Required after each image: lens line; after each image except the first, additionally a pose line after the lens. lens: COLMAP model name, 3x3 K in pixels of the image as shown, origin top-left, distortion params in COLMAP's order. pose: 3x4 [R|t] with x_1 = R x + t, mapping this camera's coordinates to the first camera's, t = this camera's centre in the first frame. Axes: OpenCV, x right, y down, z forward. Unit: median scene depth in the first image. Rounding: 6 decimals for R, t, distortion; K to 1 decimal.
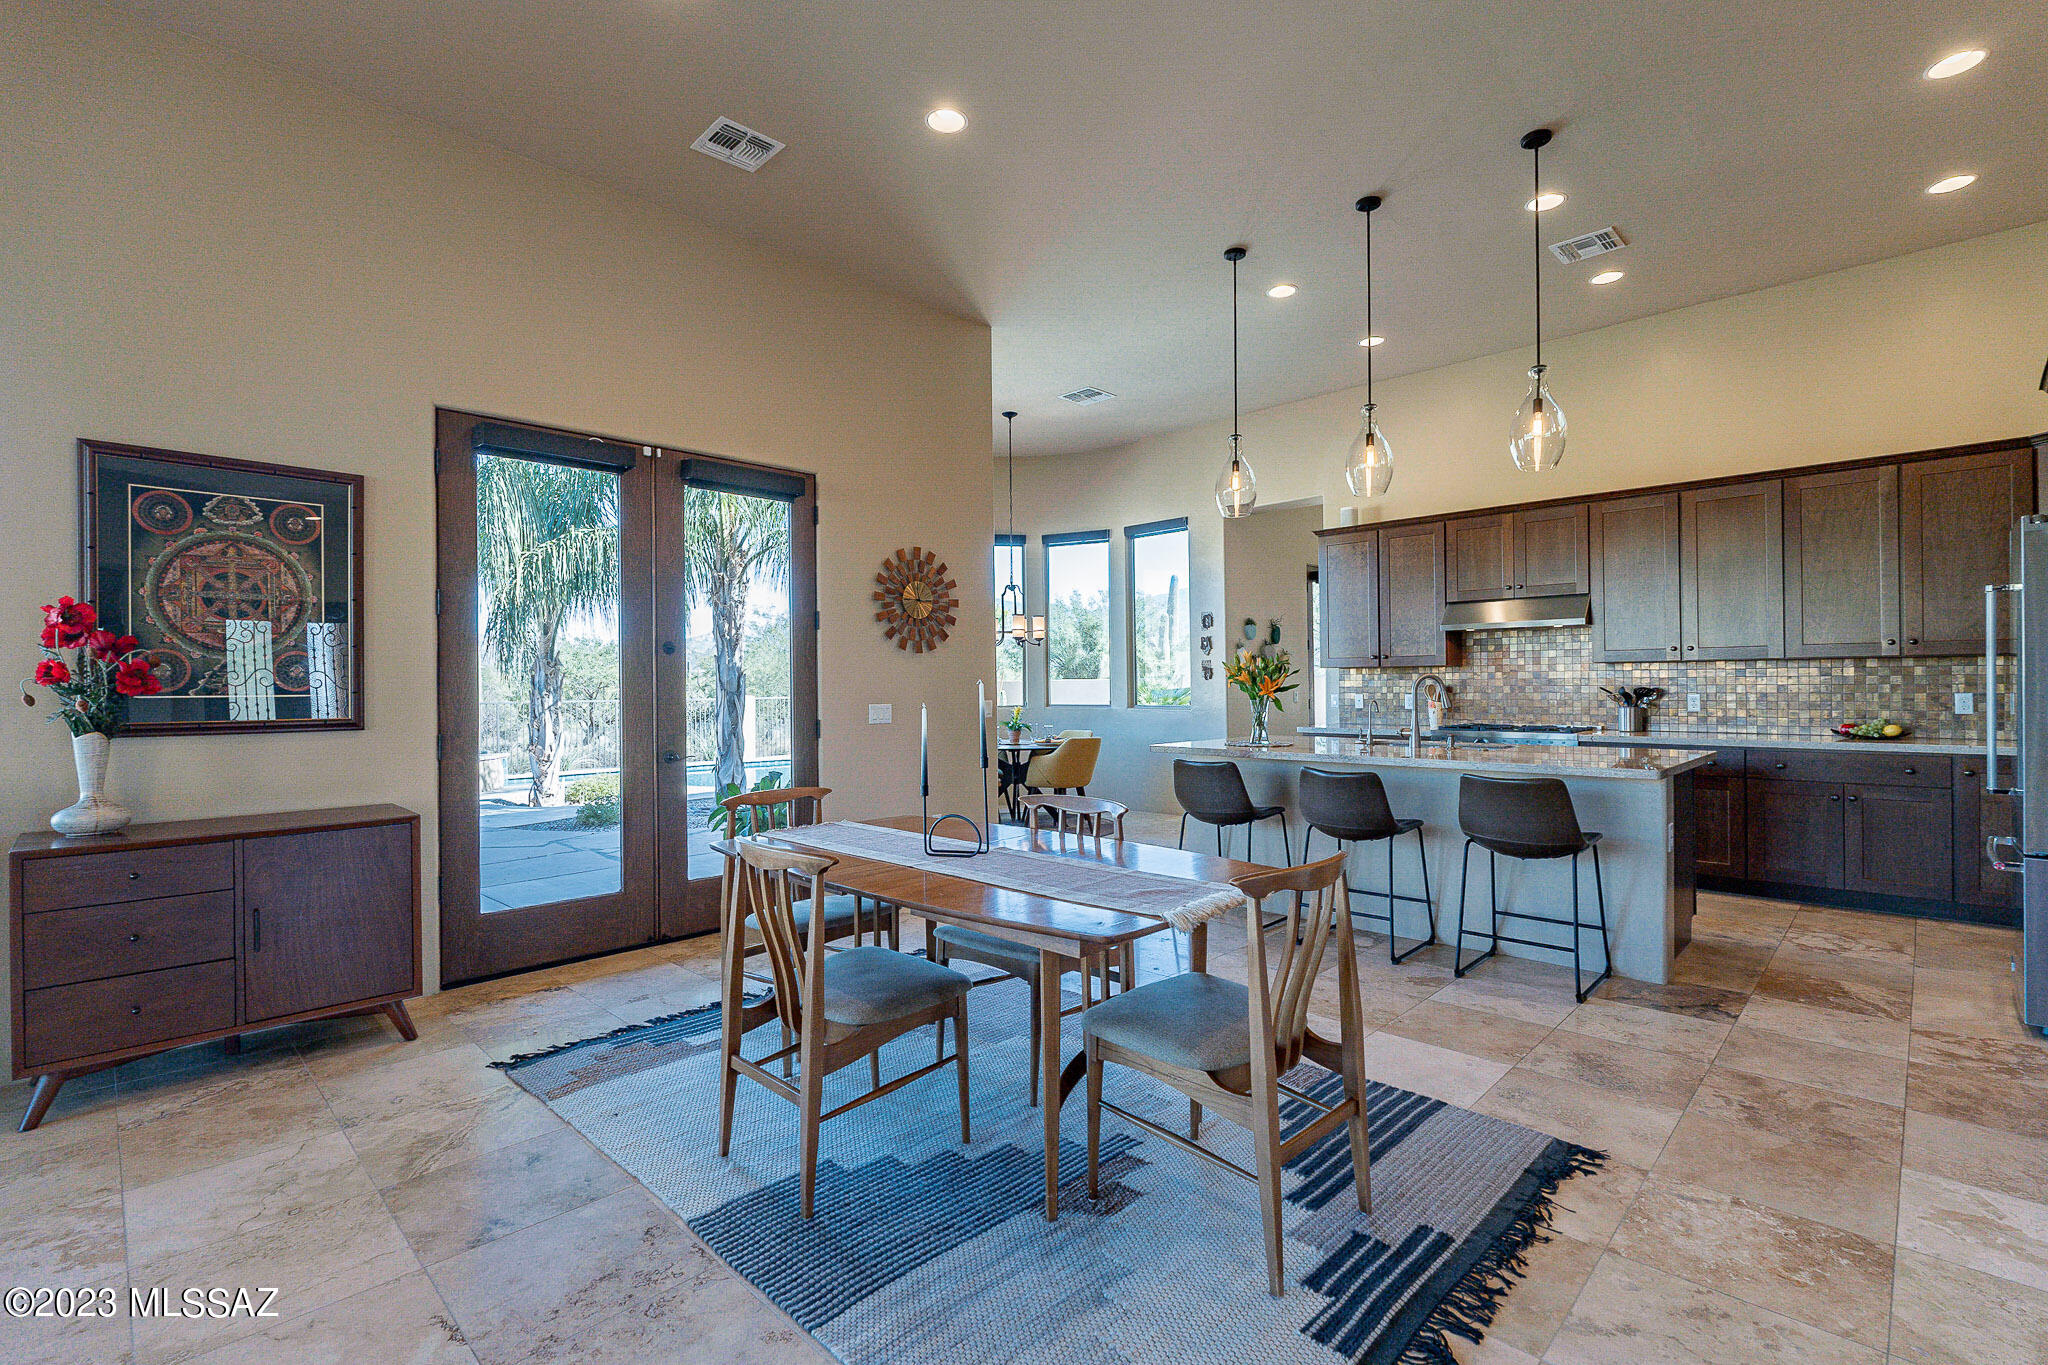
lens RADIAL K [[925.5, 0, 1024.0], [0, 925.5, 682.1], [0, 0, 1]] dist [-0.001941, -0.000290]
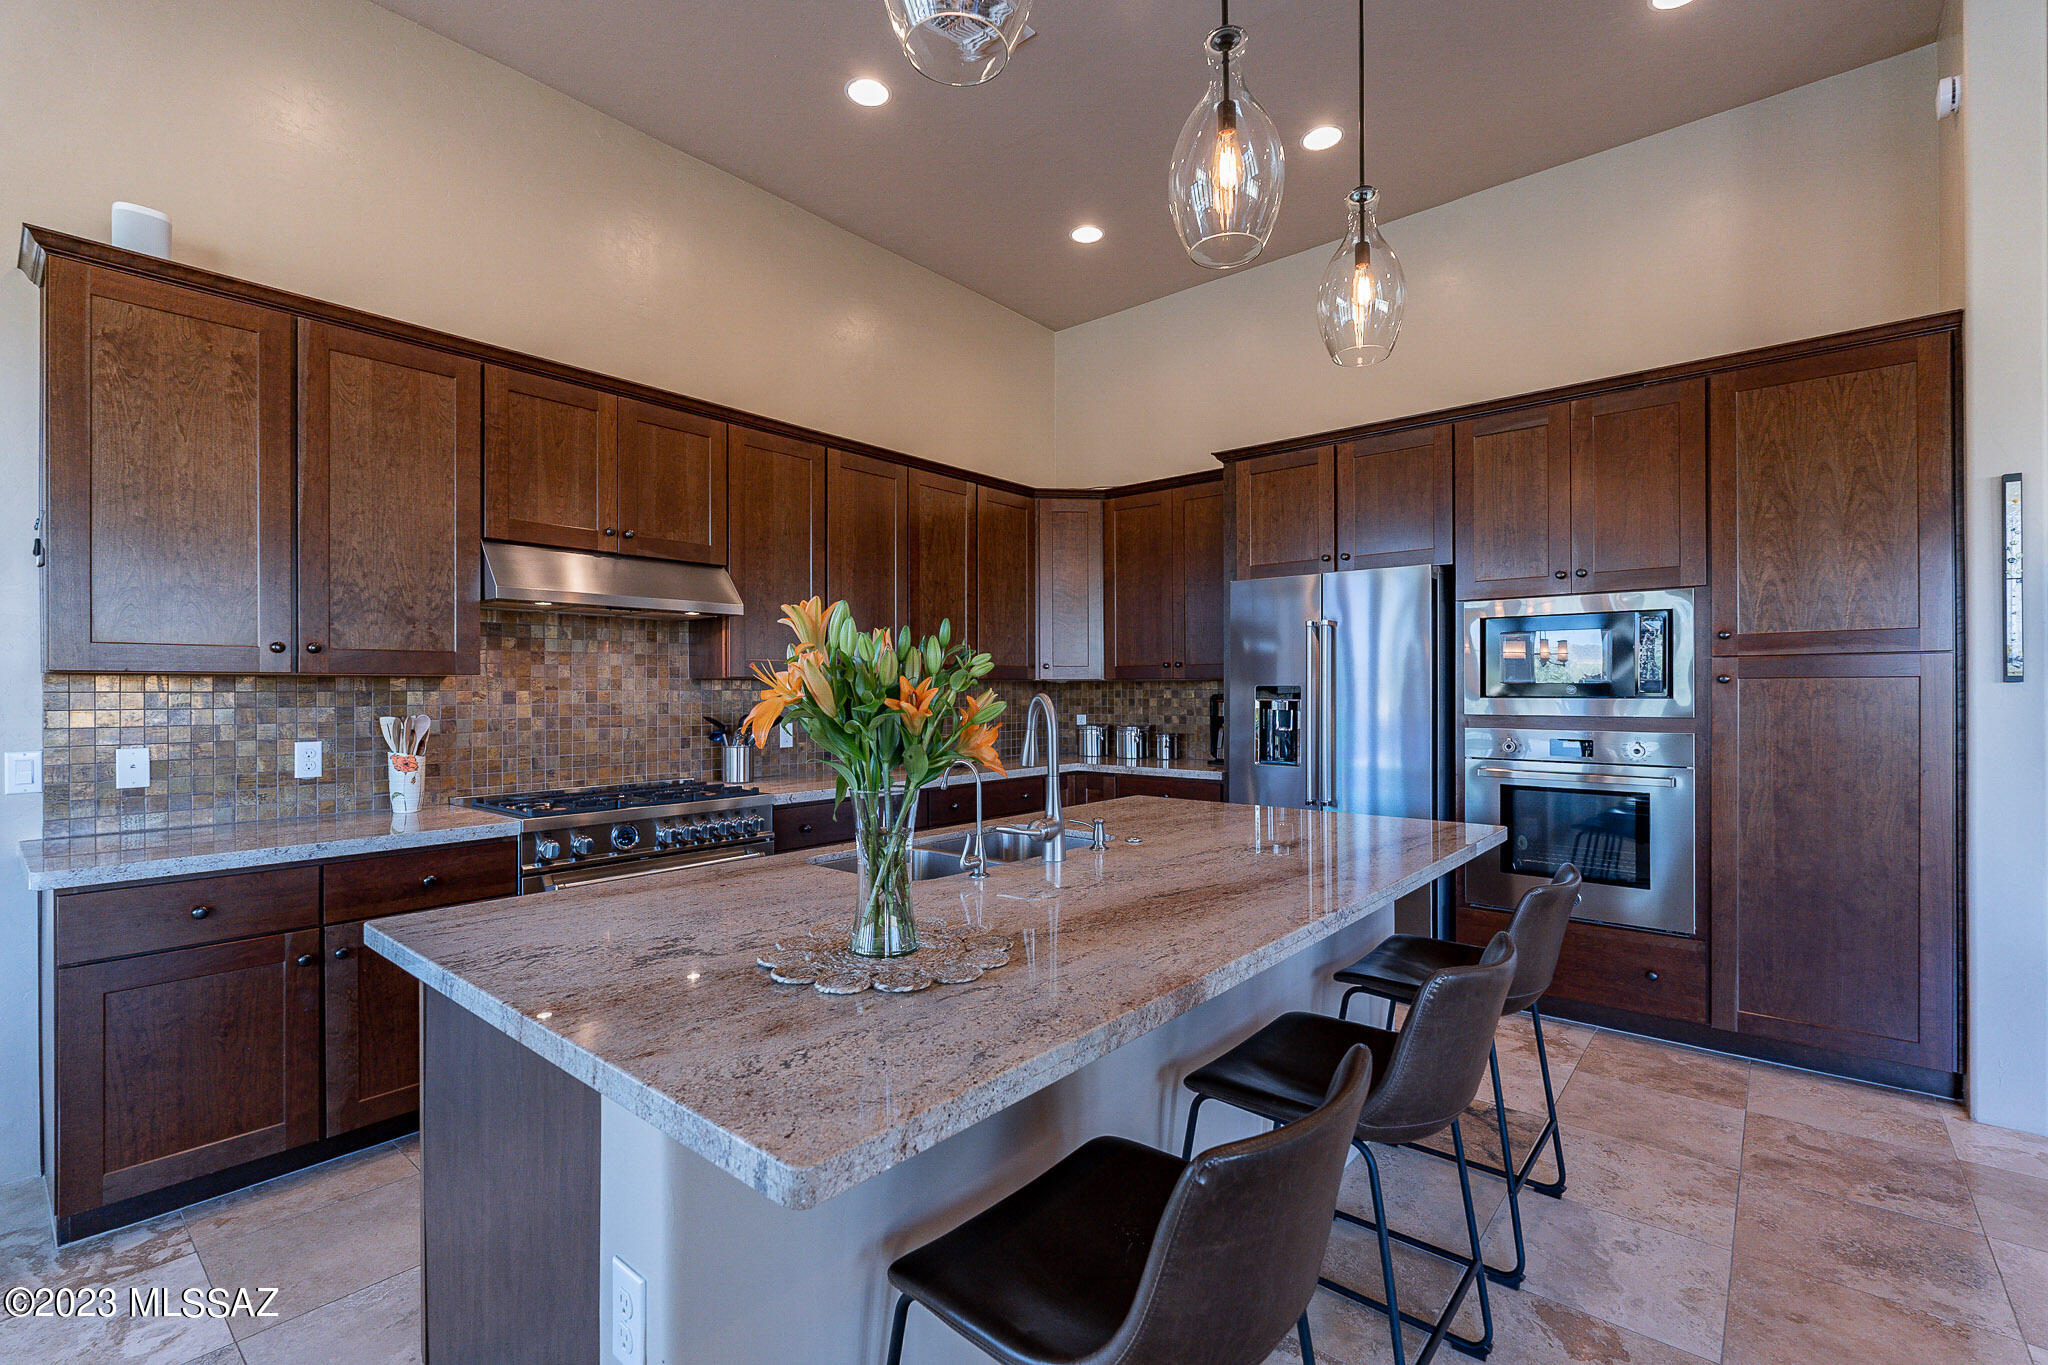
lens RADIAL K [[892.9, 0, 1012.6], [0, 892.9, 691.0], [0, 0, 1]] dist [-0.006023, 0.001376]
pose [[-0.073553, 0.011256, 0.997228, -0.003502], [0.003241, 0.999934, -0.011047, -0.005098], [-0.997286, 0.002420, -0.073584, 0.901437]]
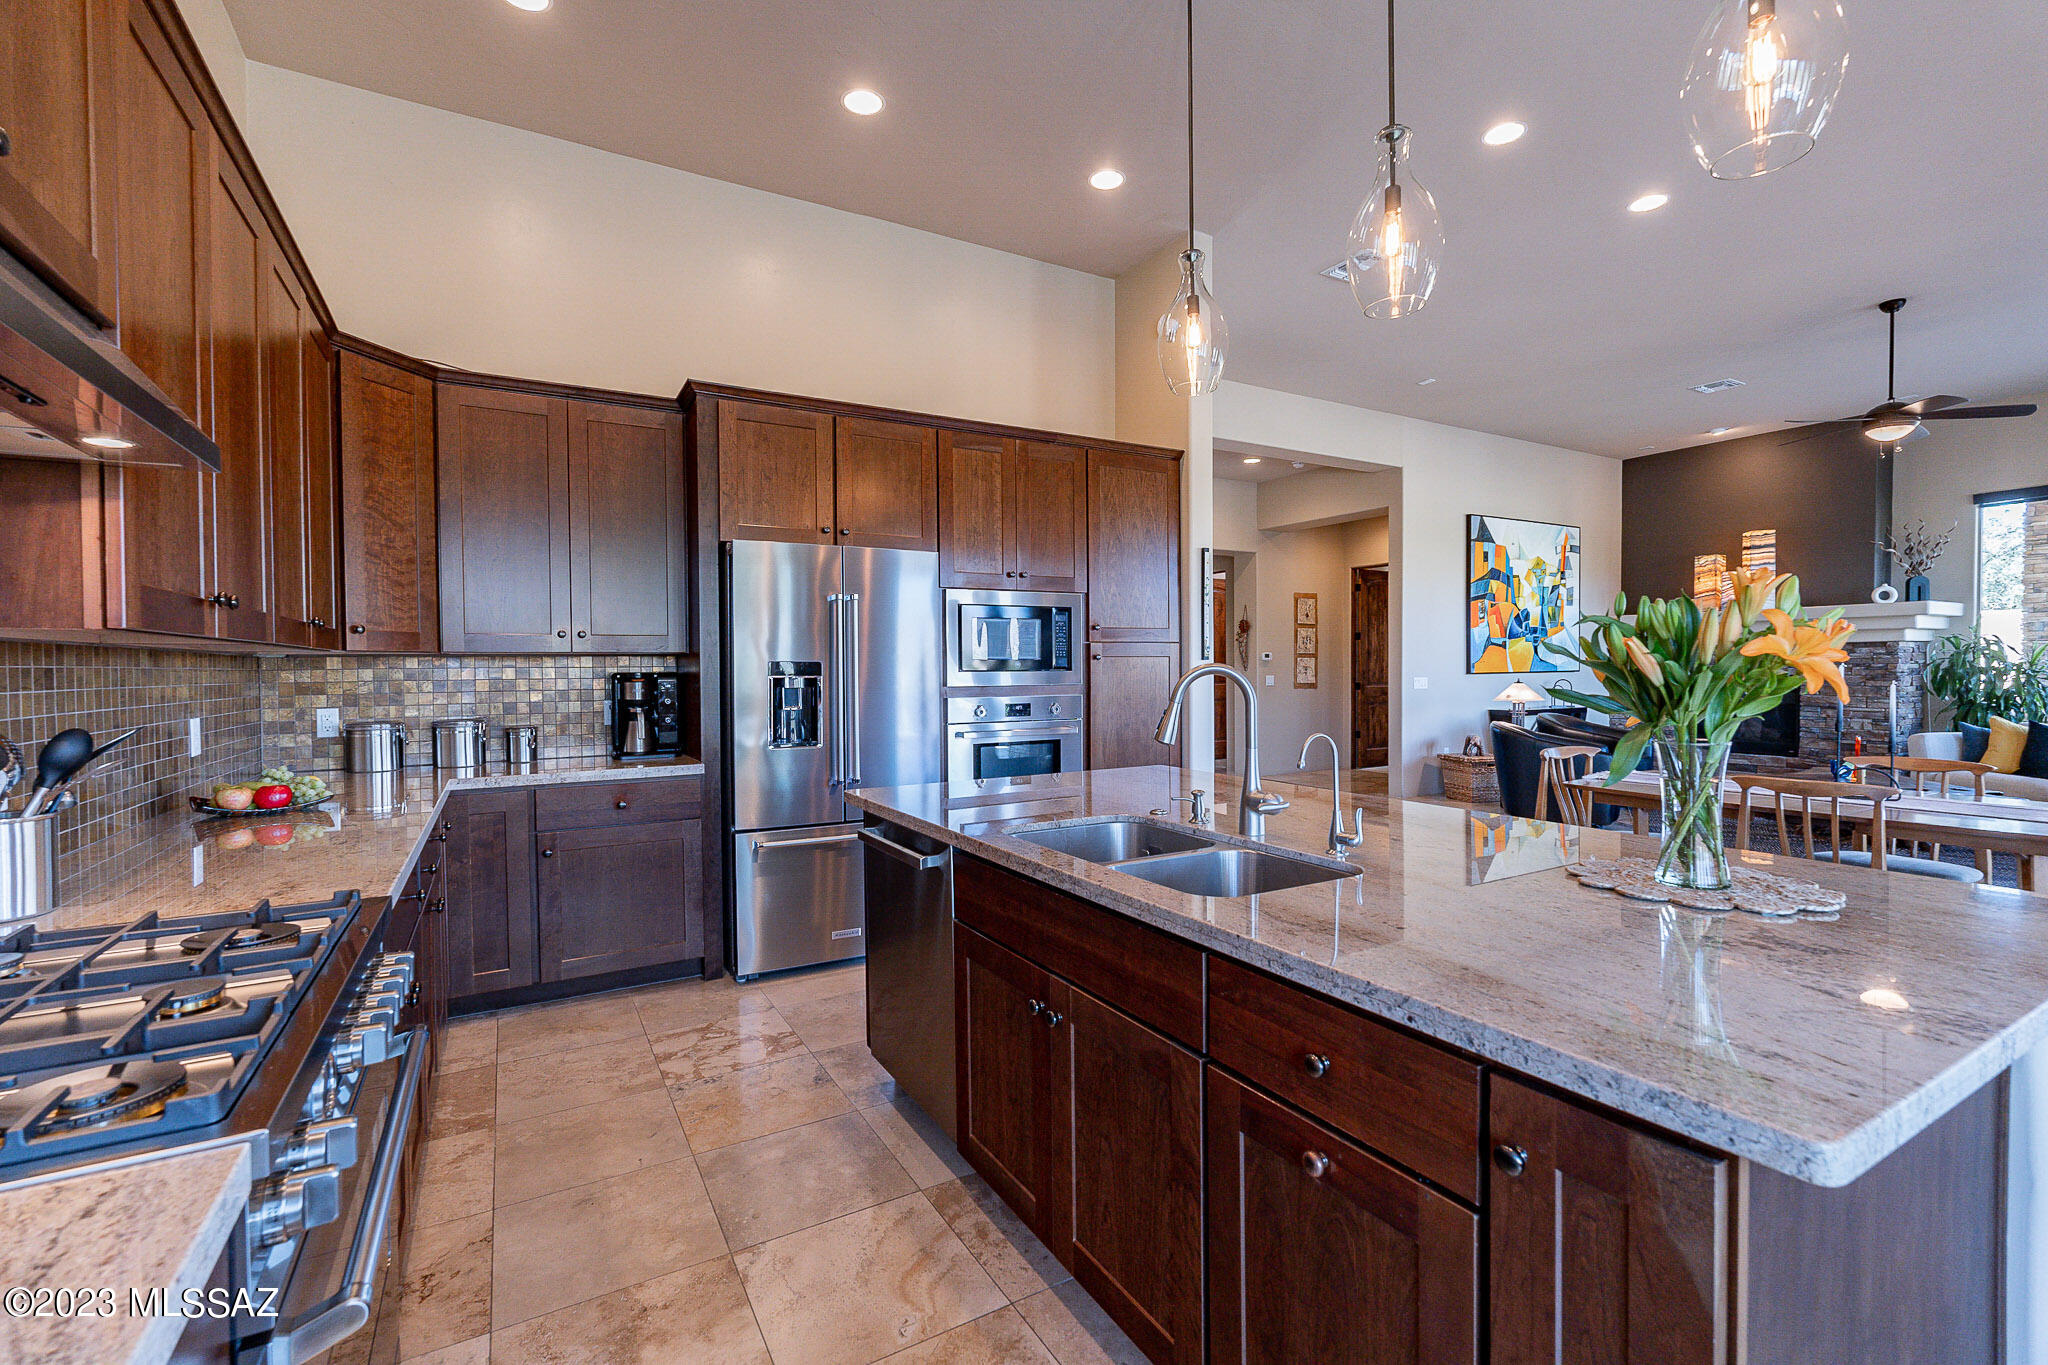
lens RADIAL K [[892.9, 0, 1028.1], [0, 892.9, 682.8], [0, 0, 1]] dist [-0.006023, 0.001376]
pose [[-0.965036, 0.014814, 0.261698, 0.353034], [0.019300, 0.999707, 0.014577, -0.007039], [-0.261406, 0.019118, -0.965040, 1.222640]]
